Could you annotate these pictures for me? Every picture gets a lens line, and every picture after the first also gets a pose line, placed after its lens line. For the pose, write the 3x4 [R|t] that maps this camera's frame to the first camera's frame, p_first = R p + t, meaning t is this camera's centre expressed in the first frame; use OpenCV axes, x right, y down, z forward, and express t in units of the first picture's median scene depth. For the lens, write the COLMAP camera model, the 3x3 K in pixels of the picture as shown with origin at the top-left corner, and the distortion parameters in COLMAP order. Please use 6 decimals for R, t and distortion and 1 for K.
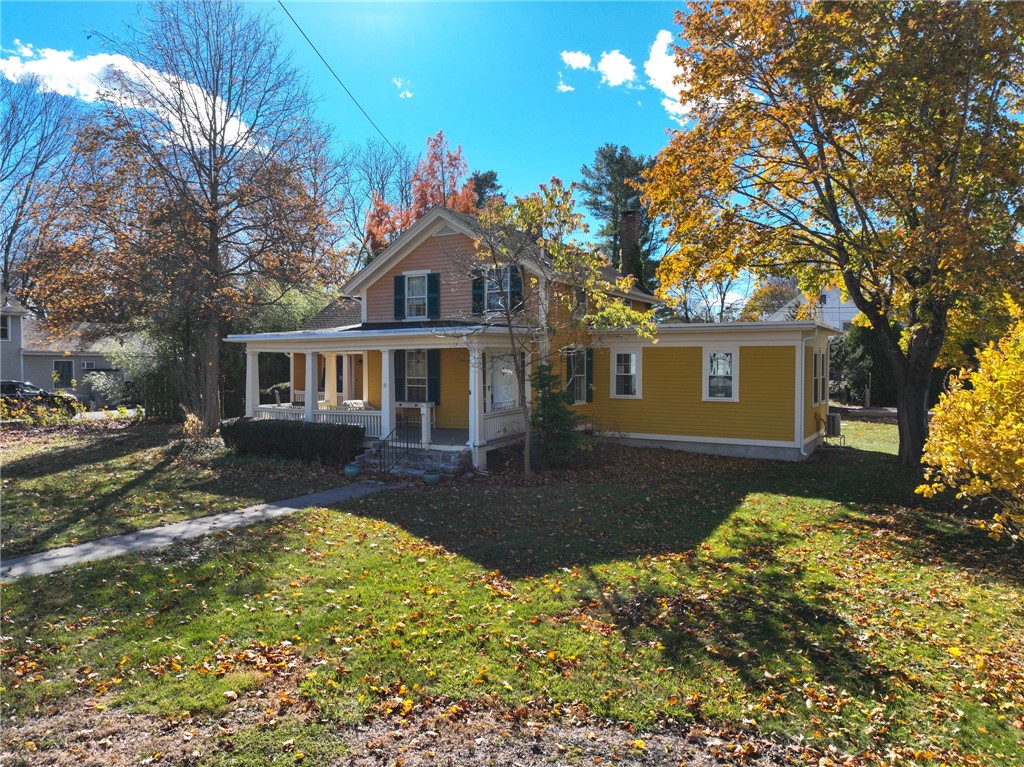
lens RADIAL K [[723.5, 0, 515.7], [0, 723.5, 384.1], [0, 0, 1]] dist [0.009518, 0.004992]
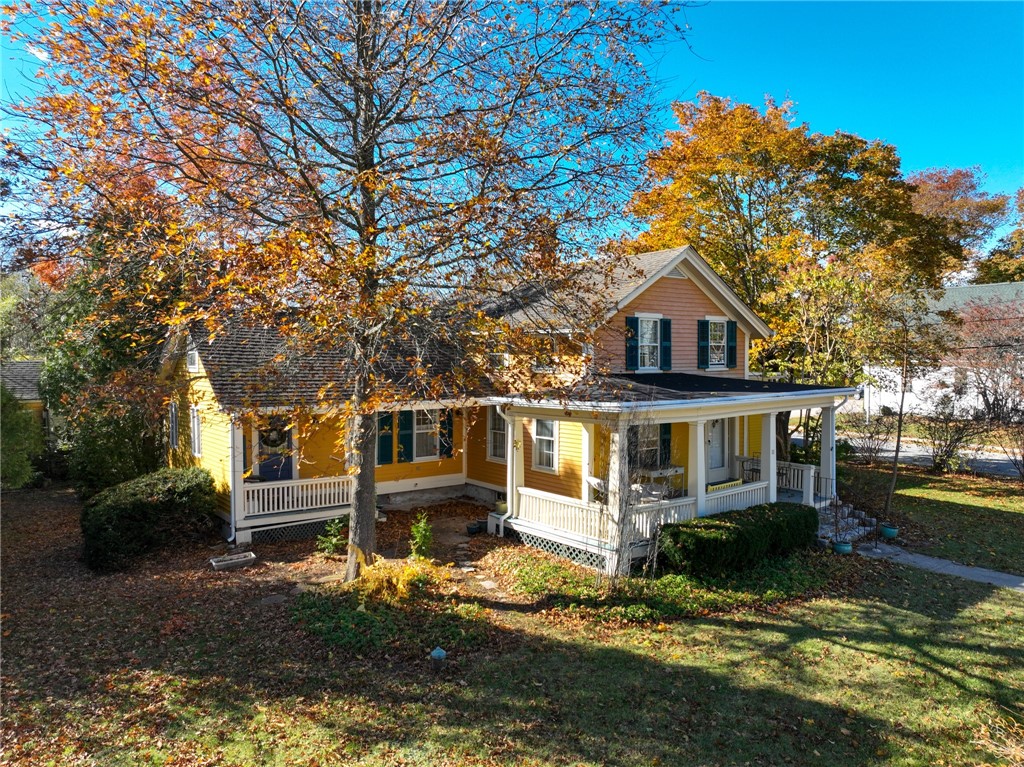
lens RADIAL K [[723.5, 0, 515.0], [0, 723.5, 381.1], [0, 0, 1]] dist [0.009518, 0.004992]
pose [[0.383428, -0.028828, 0.923121, -0.991174], [0.027473, 0.999426, 0.019800, -0.099313], [-0.923162, 0.017769, 0.384000, 0.829464]]
